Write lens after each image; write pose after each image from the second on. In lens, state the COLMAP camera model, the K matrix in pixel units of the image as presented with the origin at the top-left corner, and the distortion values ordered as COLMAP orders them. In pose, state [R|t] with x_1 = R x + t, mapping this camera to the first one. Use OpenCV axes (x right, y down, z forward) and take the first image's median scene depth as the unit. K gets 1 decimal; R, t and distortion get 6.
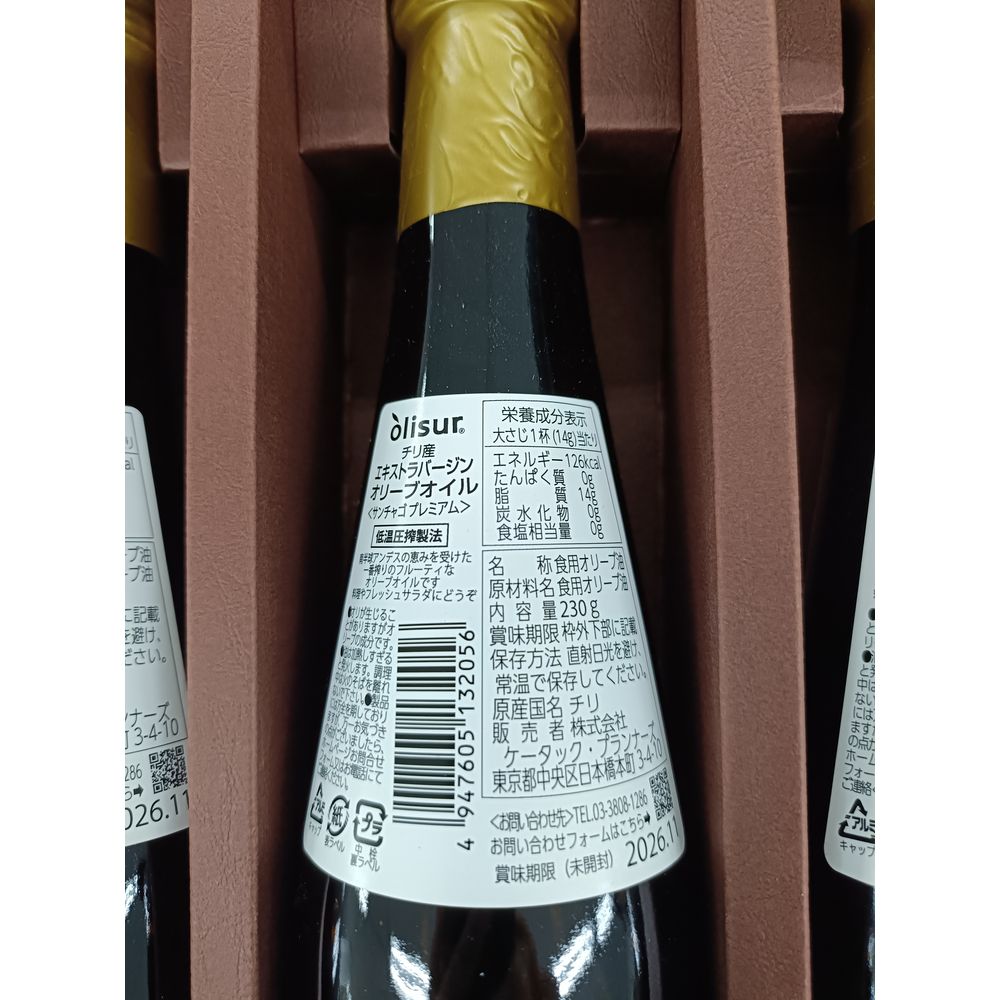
lens RADIAL K [[860.4, 0, 499.2], [0, 860.4, 500.5], [0, 0, 1]] dist [-0.093280, -0.006540]
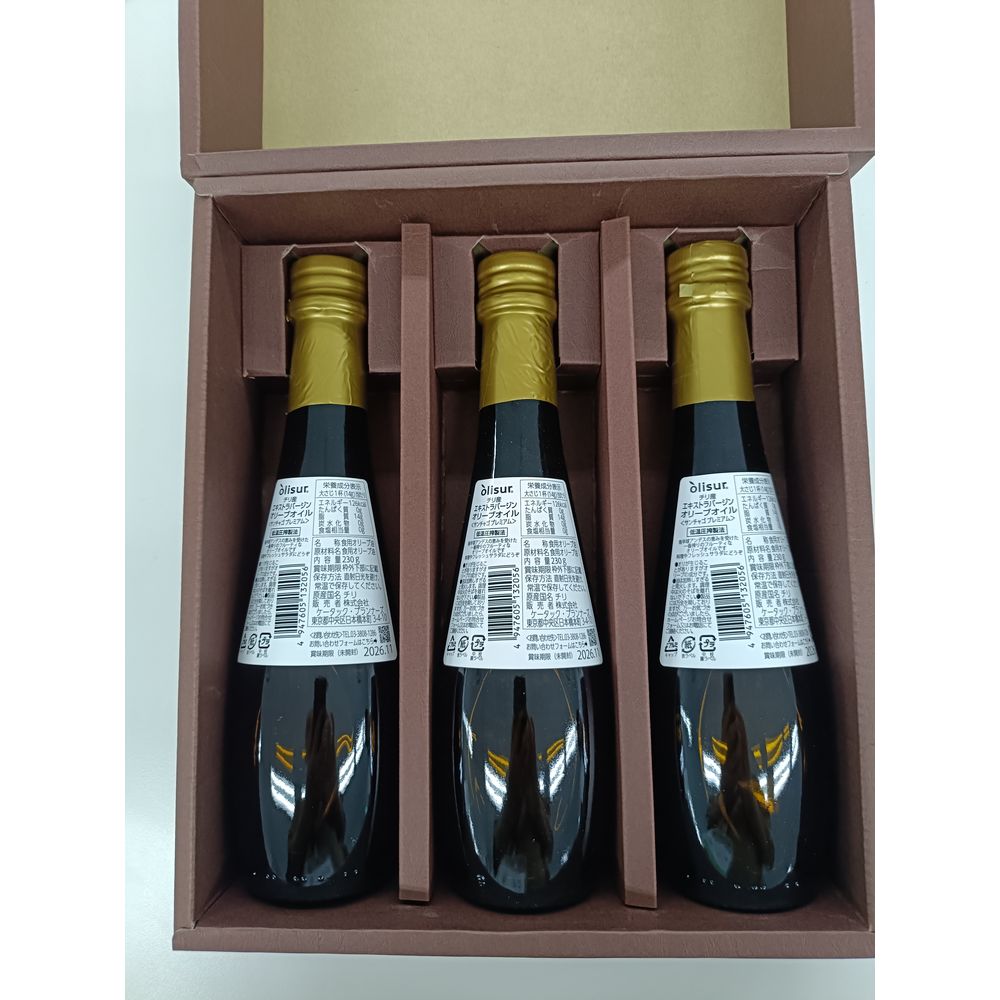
lens RADIAL K [[860.4, 0, 497.9], [0, 860.4, 501.8], [0, 0, 1]] dist [-0.093280, -0.006540]
pose [[0.999177, 0.005680, 0.040159, -0.189050], [-0.002564, 0.997011, -0.077212, 0.146273], [-0.040478, 0.077045, 0.996206, -1.538559]]
